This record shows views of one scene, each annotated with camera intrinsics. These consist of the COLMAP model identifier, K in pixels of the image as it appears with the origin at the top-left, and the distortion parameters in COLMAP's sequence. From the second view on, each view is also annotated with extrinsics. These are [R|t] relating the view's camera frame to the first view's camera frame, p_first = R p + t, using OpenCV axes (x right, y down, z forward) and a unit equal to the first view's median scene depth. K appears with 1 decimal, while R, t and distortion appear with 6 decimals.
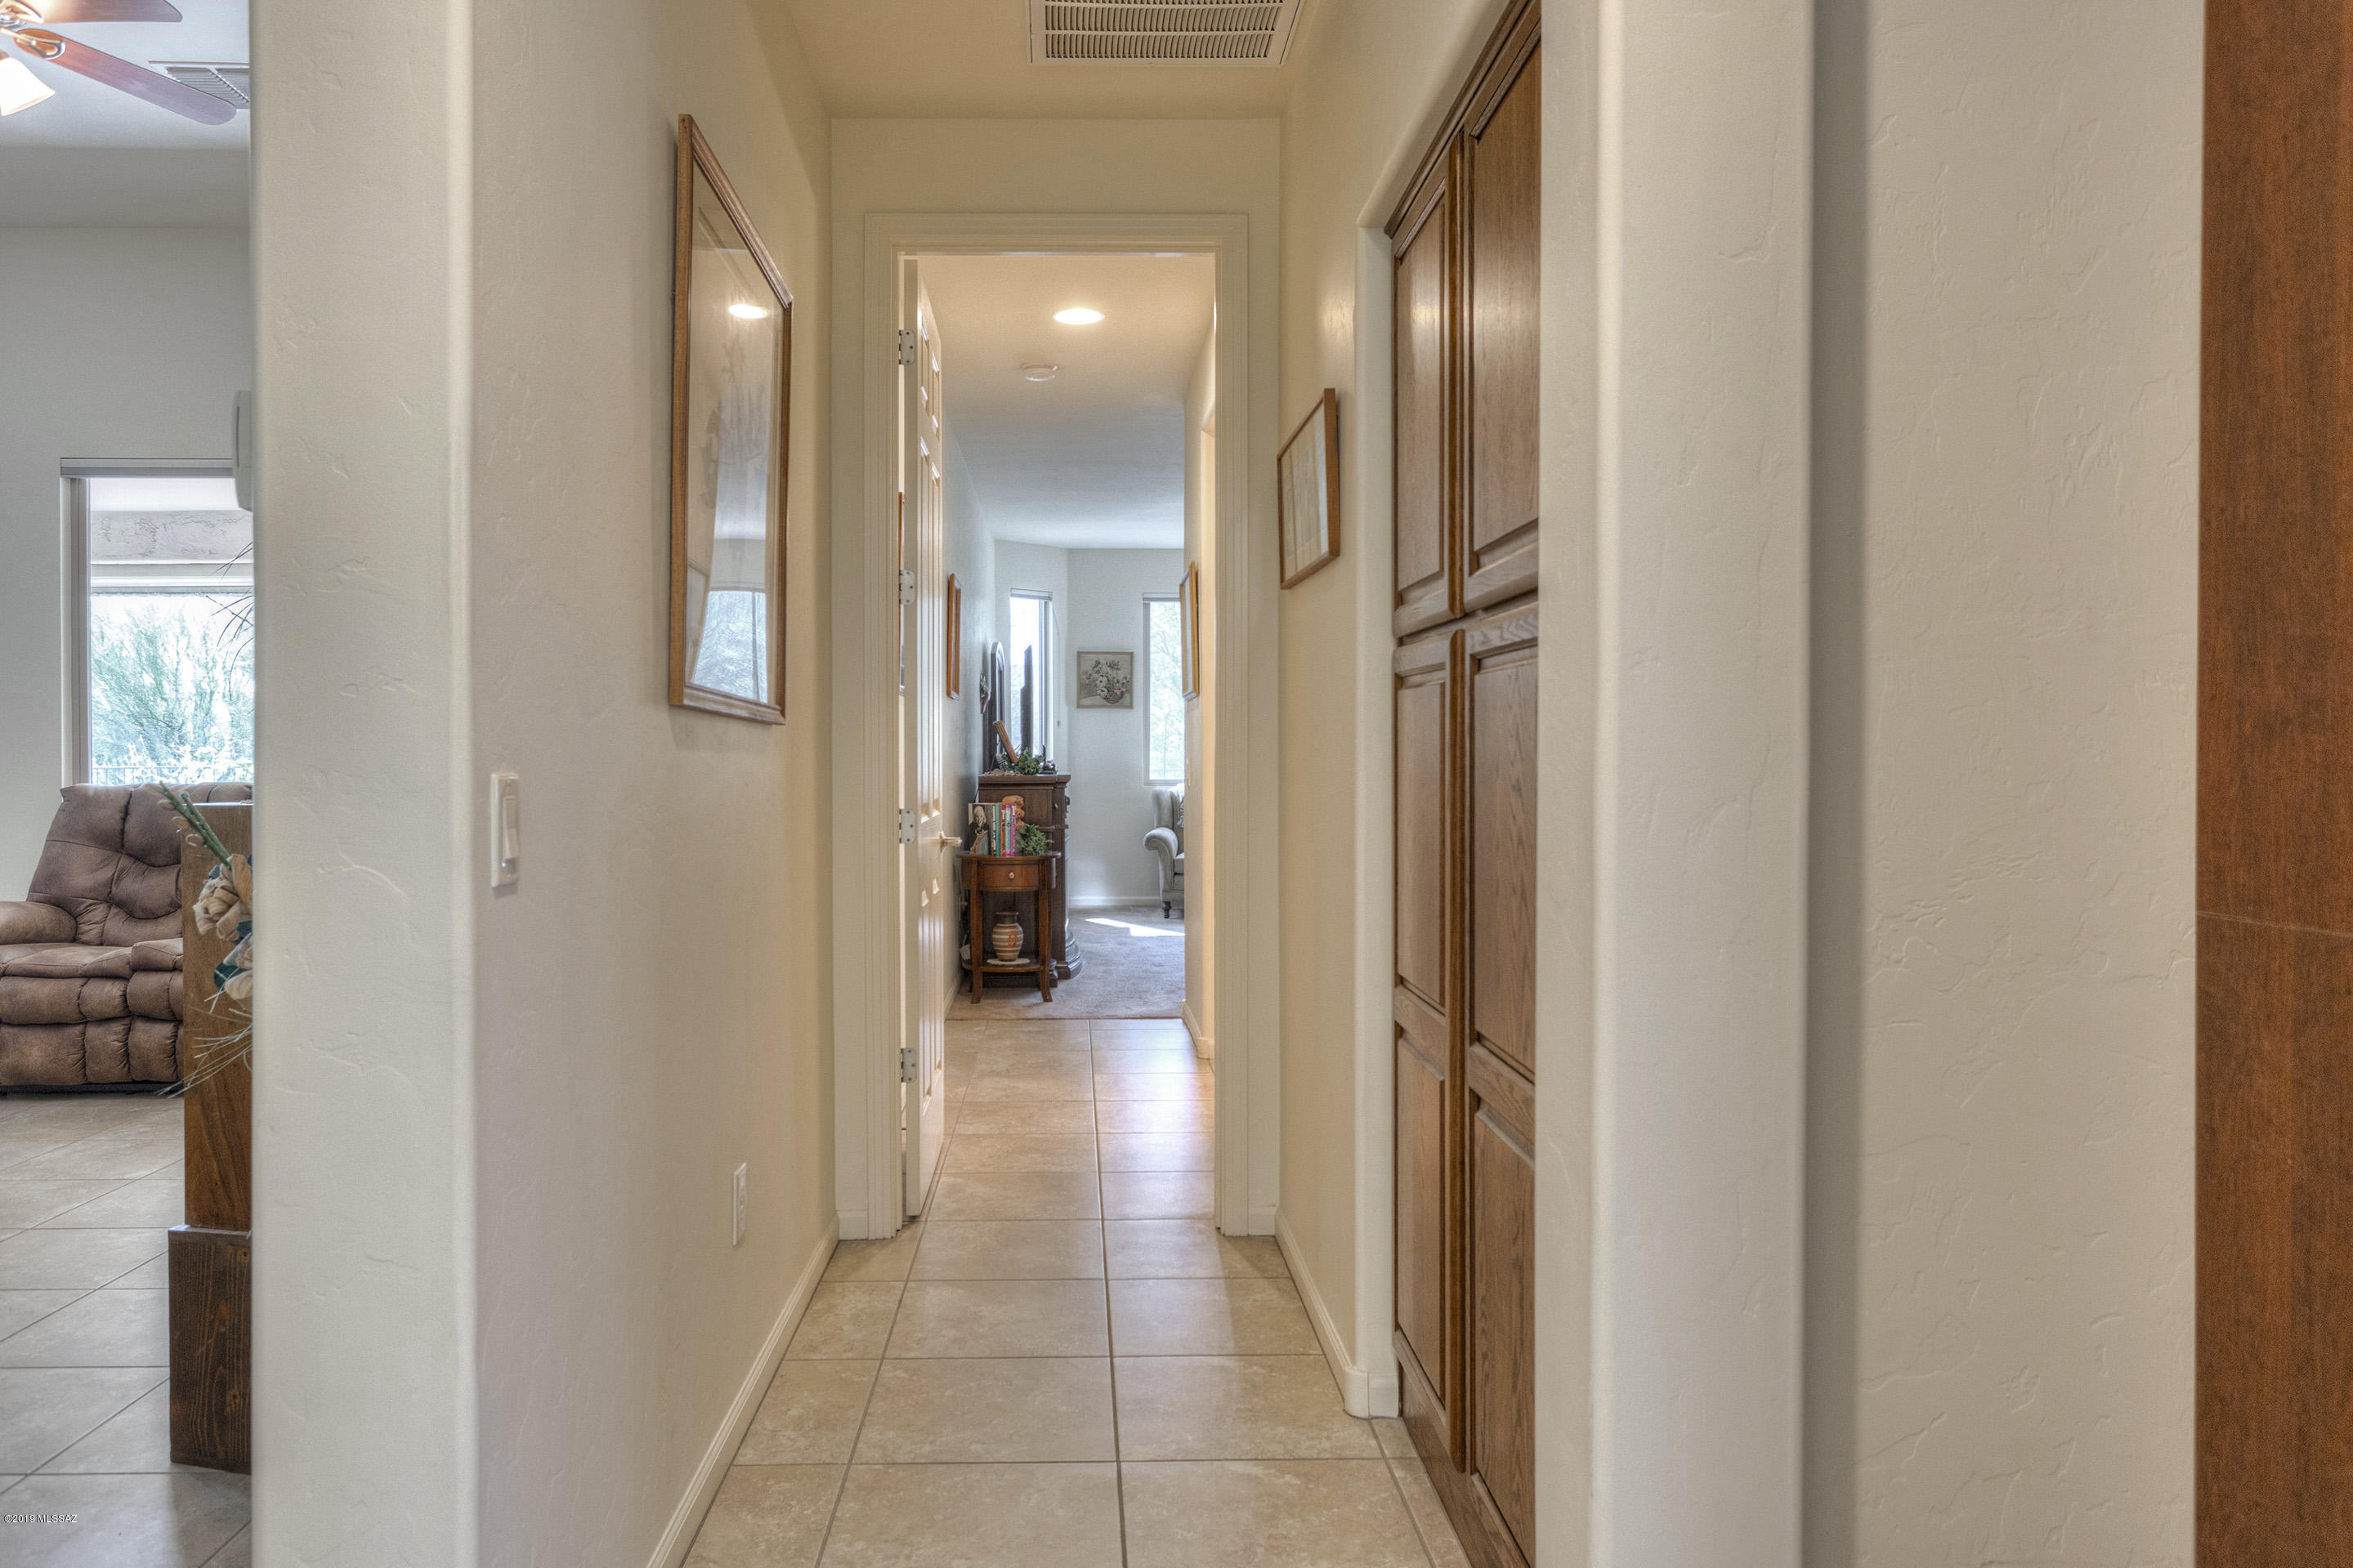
lens RADIAL K [[1600.8, 0, 1172.5], [0, 1600.8, 771.6], [0, 0, 1]] dist [0.002762, 0.001049]
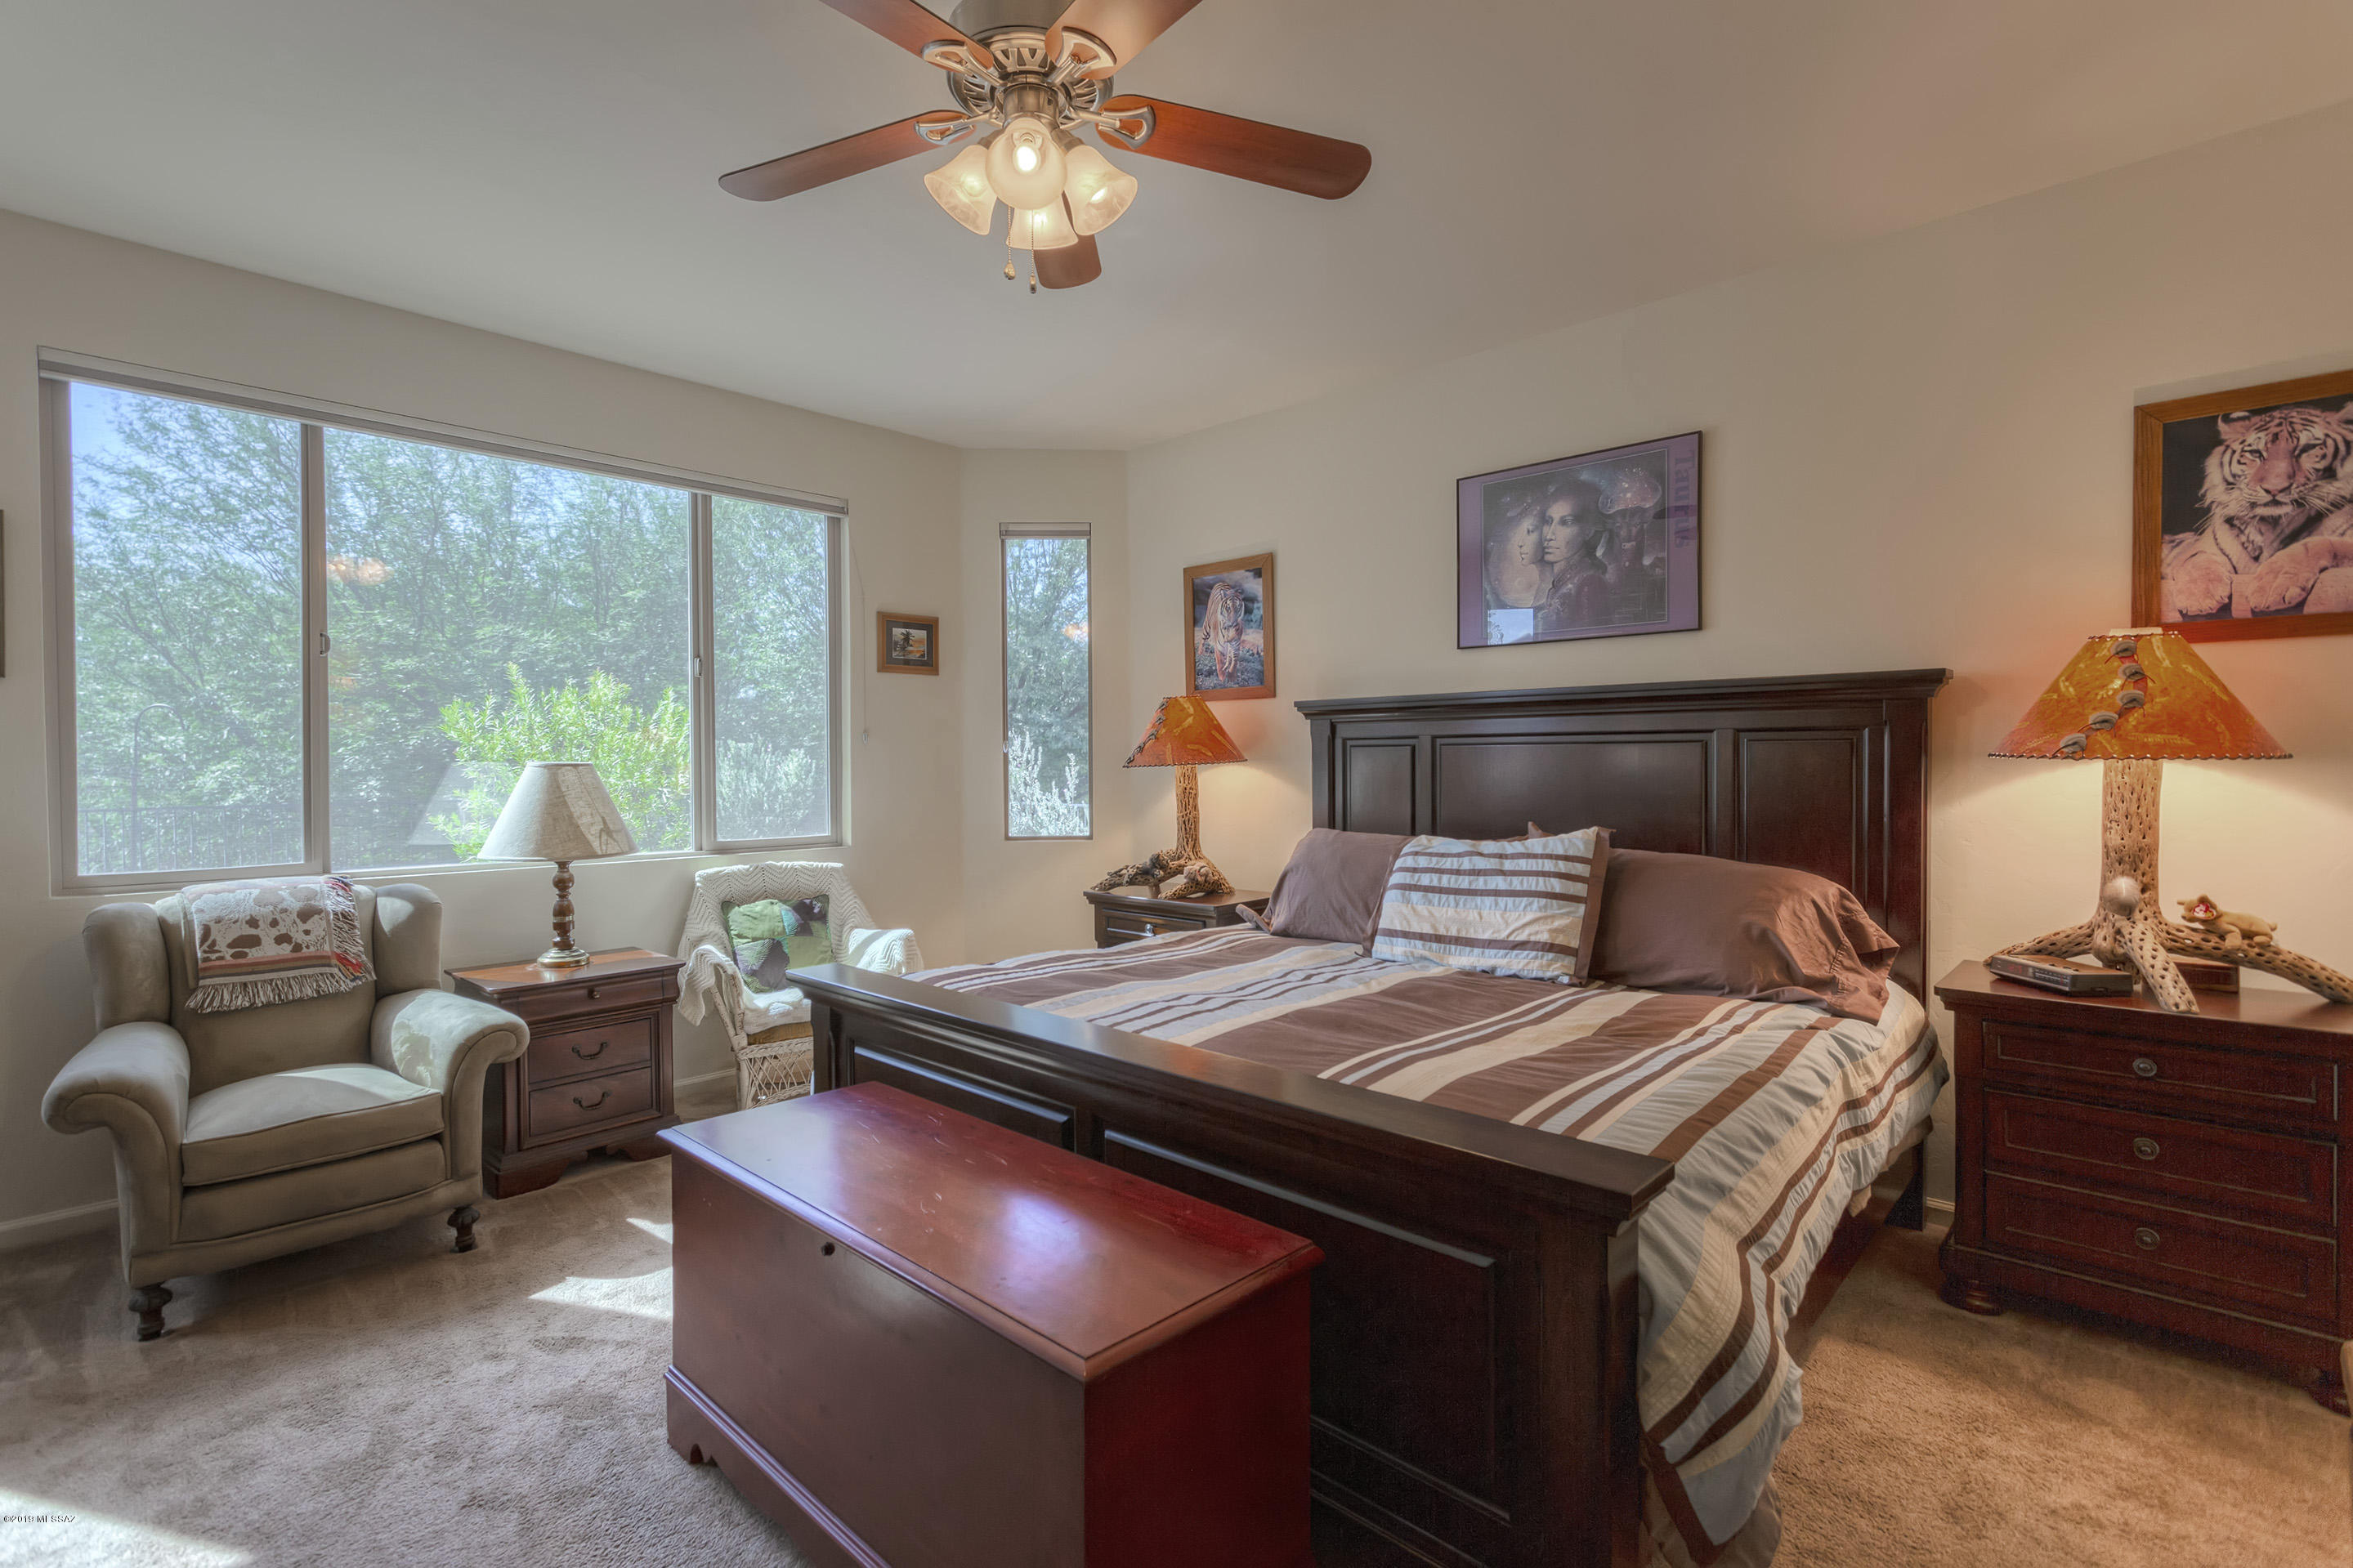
lens RADIAL K [[1117.4, 0, 1178.9], [0, 1117.4, 779.3], [0, 0, 1]] dist [0.002143, 0.004686]
pose [[0.729185, -0.008983, 0.684257, -0.006253], [0.006918, 0.999960, 0.005756, -0.018414], [-0.684281, 0.000537, 0.729218, 0.654788]]
